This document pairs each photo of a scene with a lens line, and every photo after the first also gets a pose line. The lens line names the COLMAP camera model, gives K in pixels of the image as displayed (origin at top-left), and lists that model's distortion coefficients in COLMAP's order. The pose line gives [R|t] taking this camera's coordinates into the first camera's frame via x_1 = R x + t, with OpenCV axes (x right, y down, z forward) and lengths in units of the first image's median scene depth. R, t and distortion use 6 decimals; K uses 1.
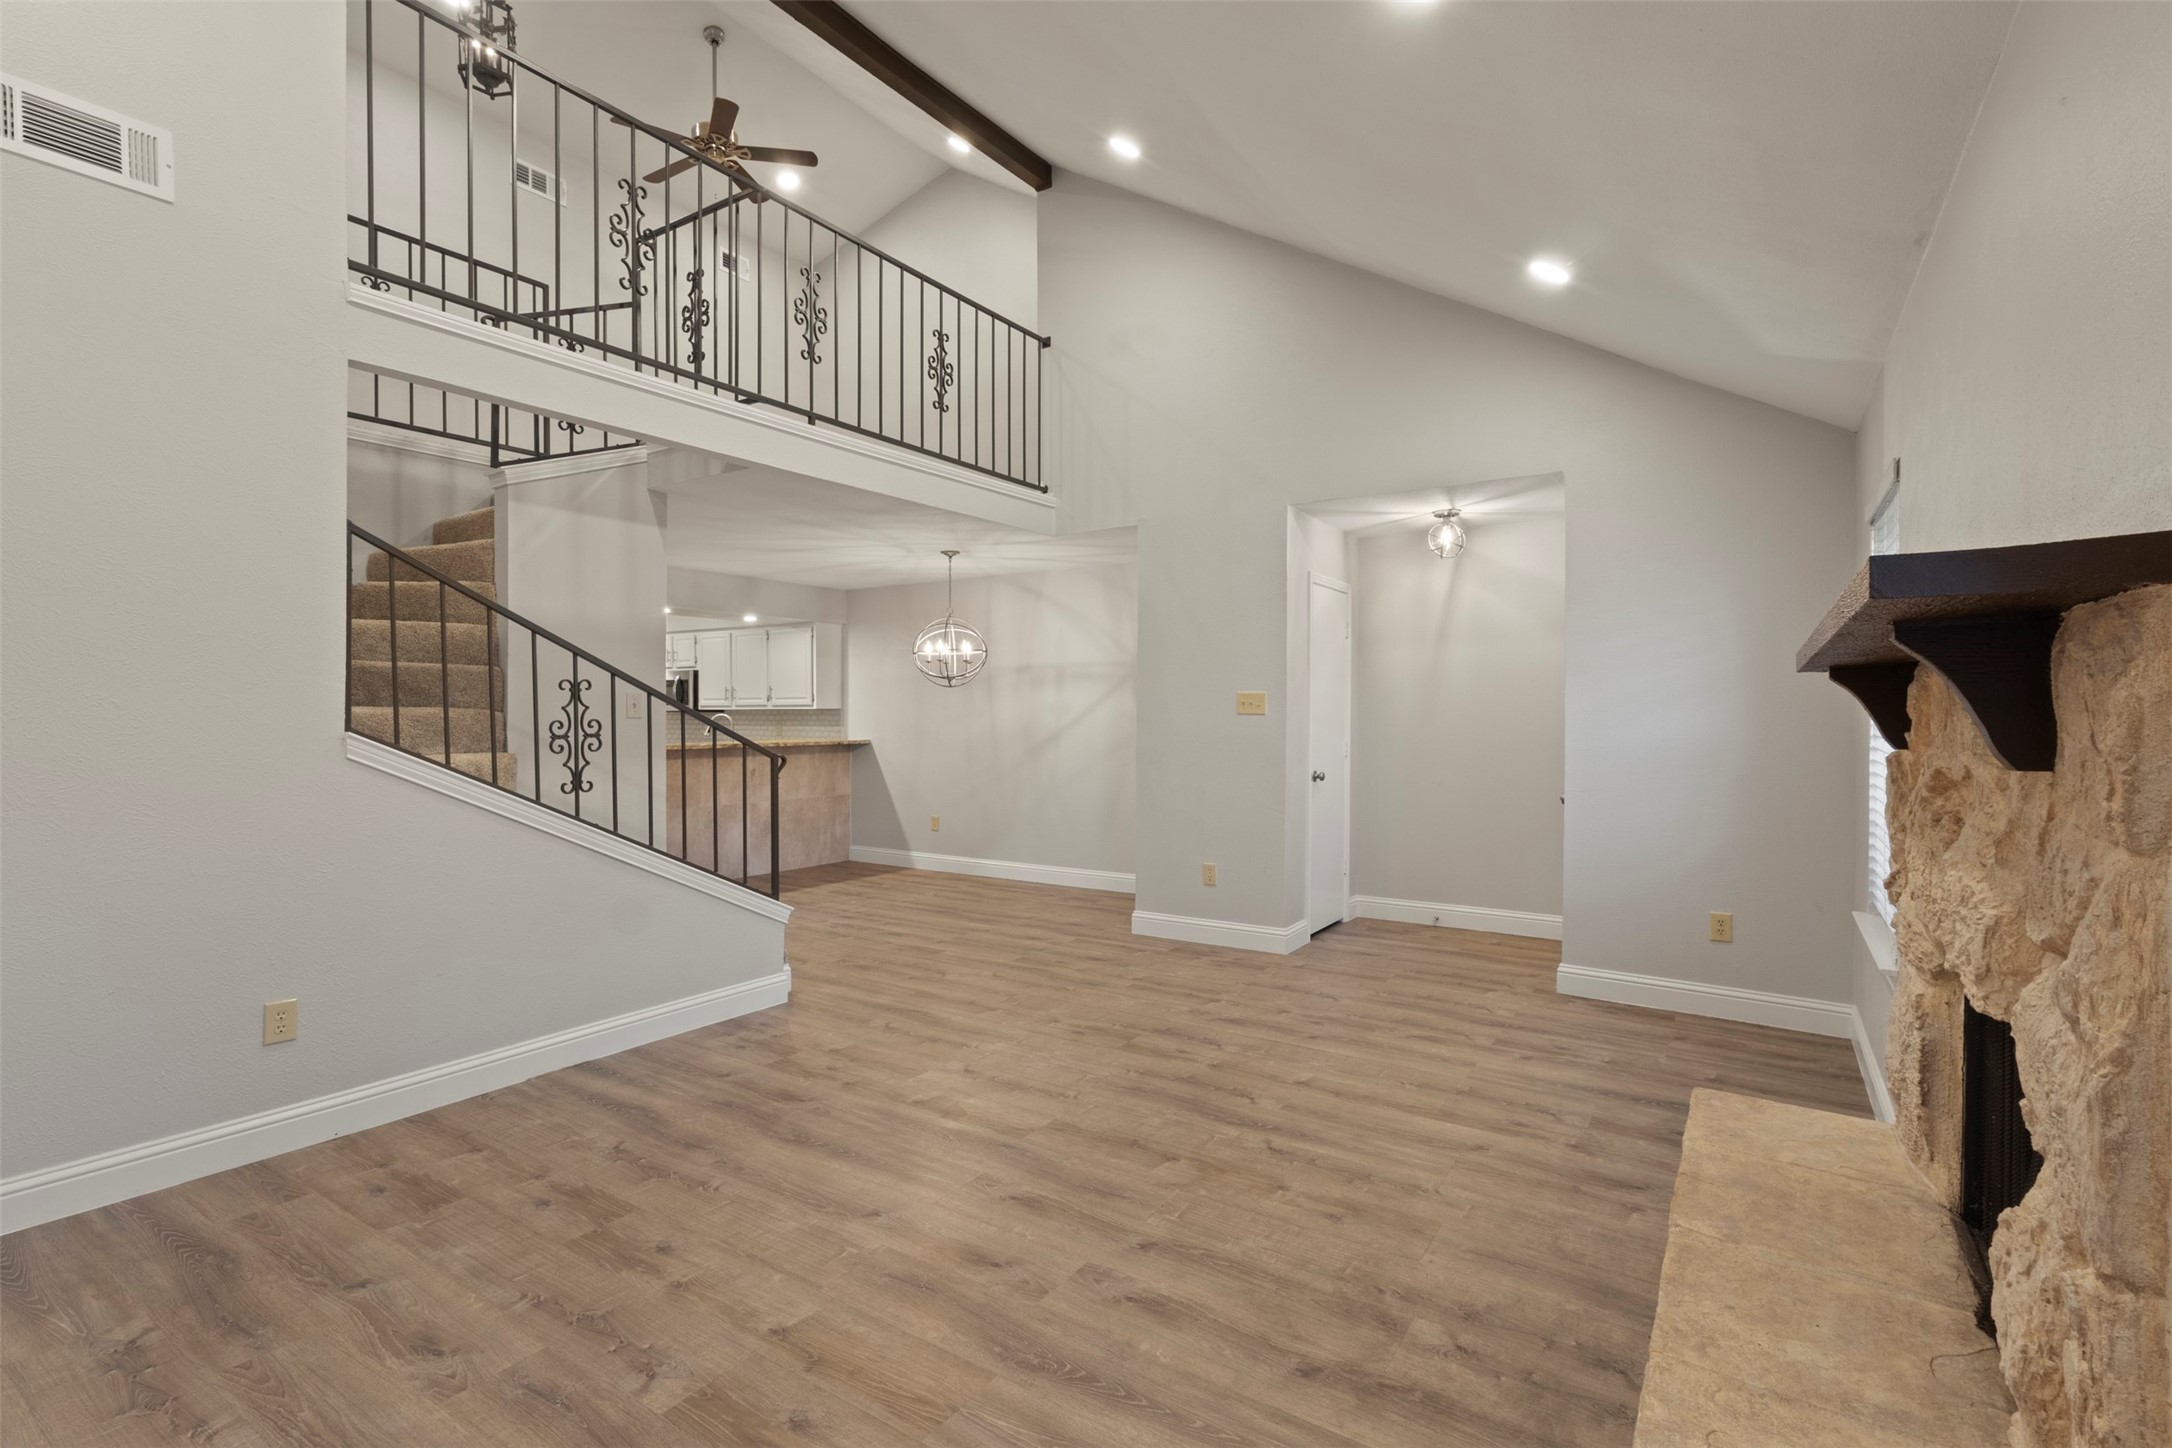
lens RADIAL K [[1003.7, 0, 1081.1], [0, 1003.7, 722.7], [0, 0, 1]] dist [0.002622, -0.000070]
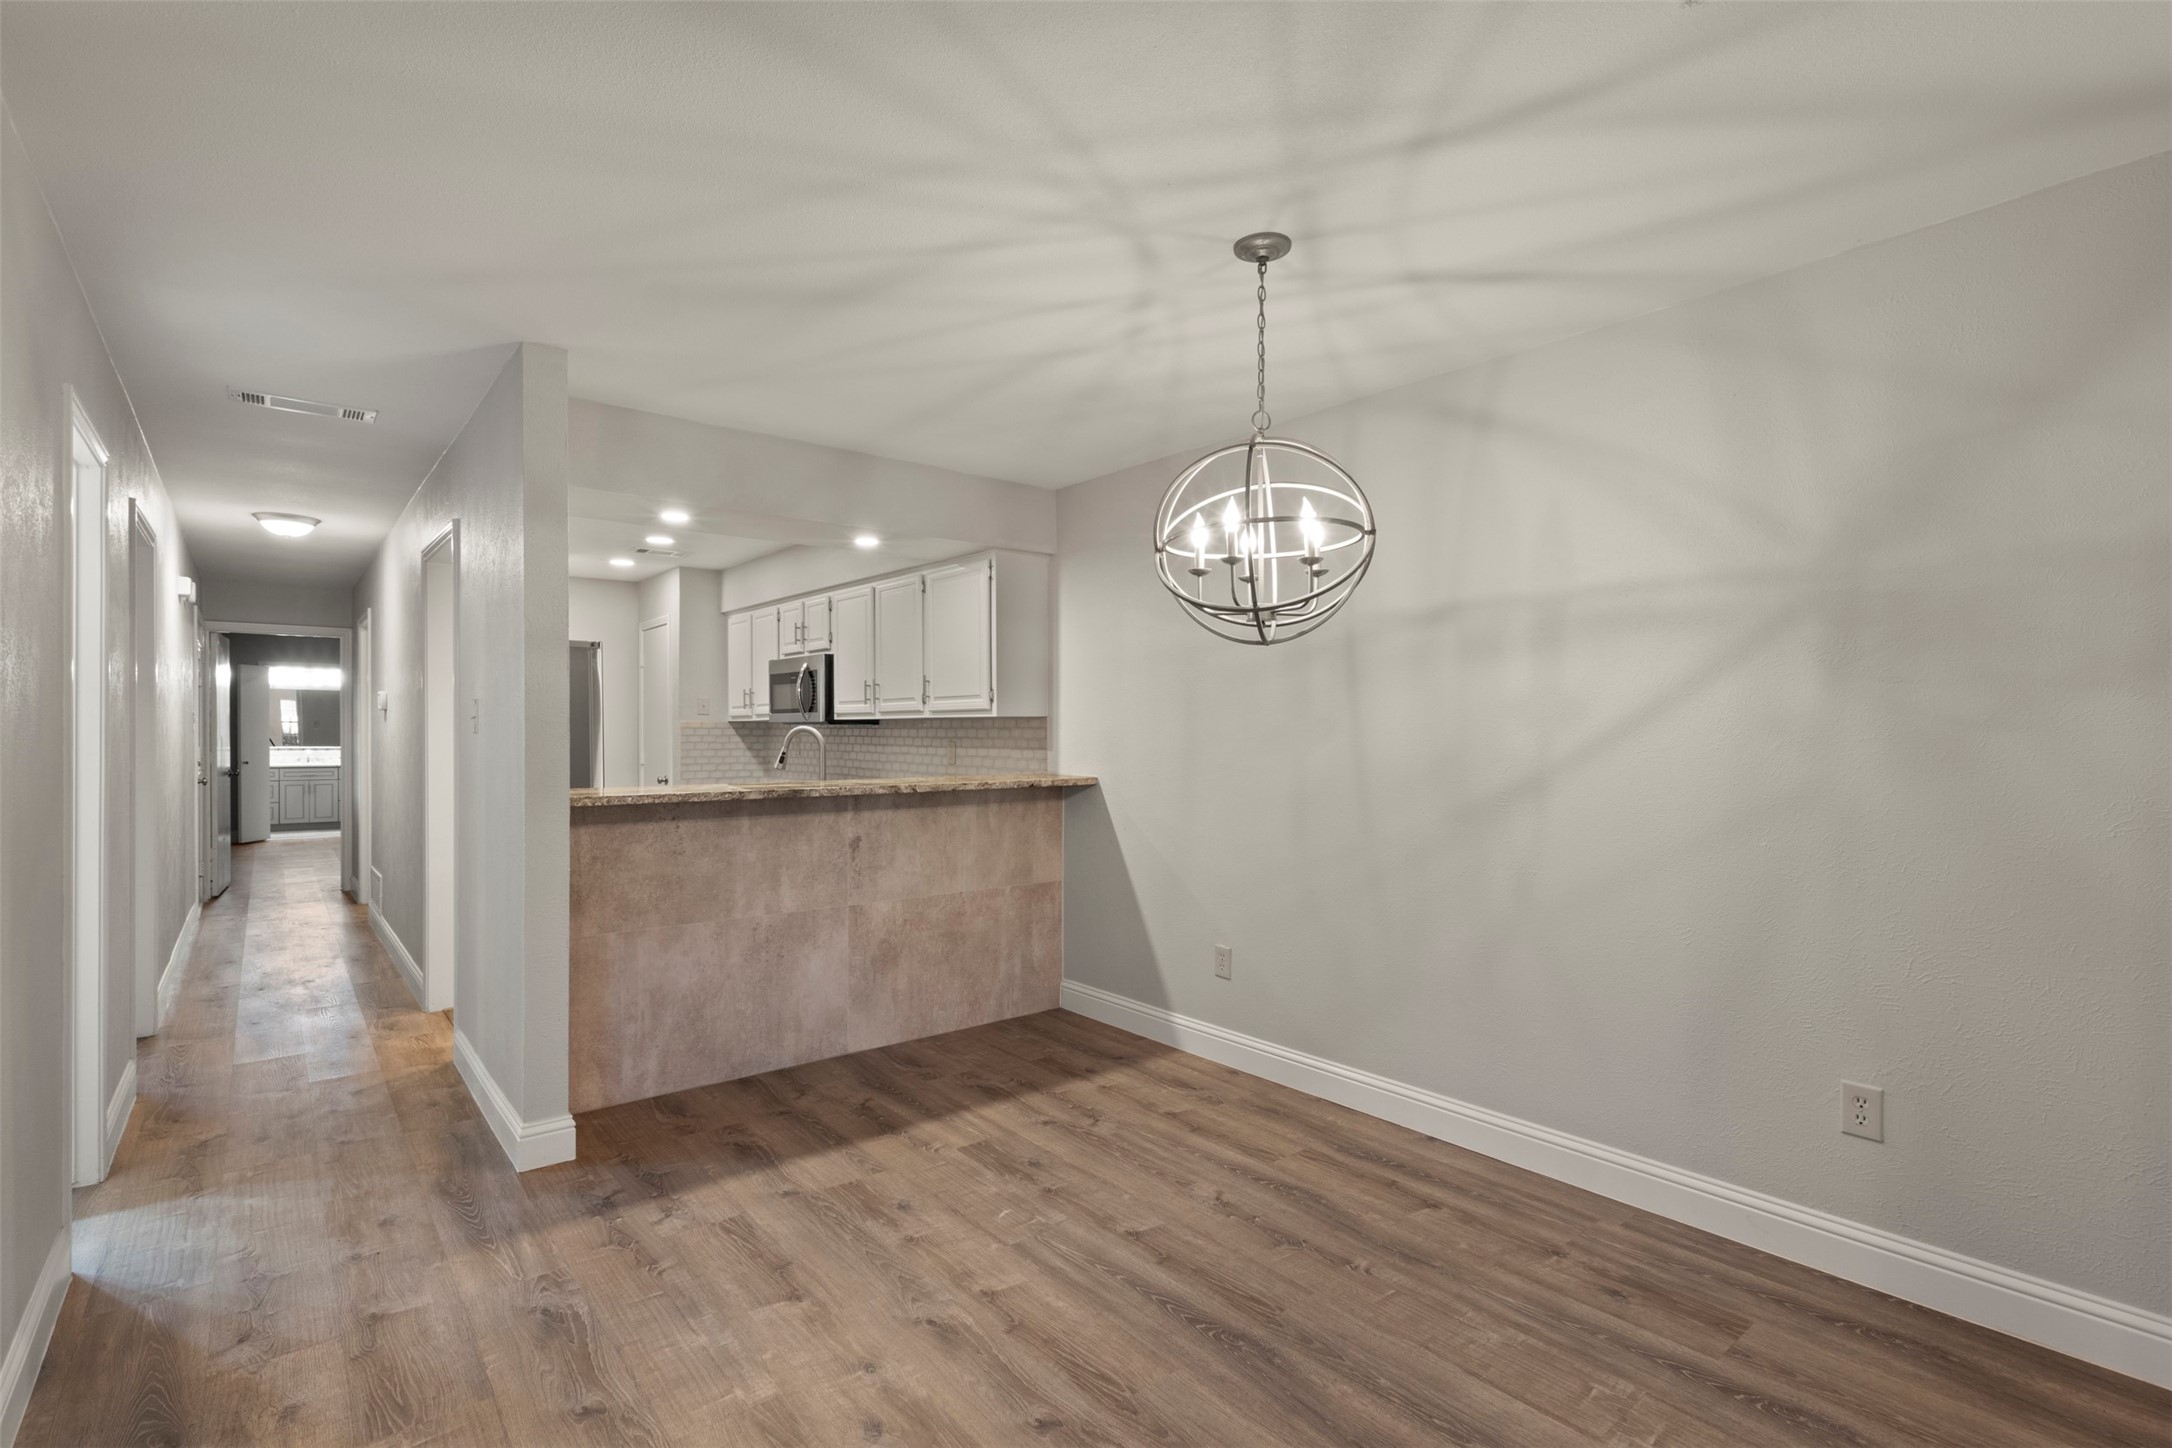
lens RADIAL K [[1003.7, 0, 1083.8], [0, 1003.7, 731.6], [0, 0, 1]] dist [0.002622, -0.000070]
pose [[0.957209, 0.001950, -0.289389, -0.084219], [-0.004943, 0.999942, -0.009611, -0.001677], [0.289354, 0.010630, 0.957163, 0.618568]]
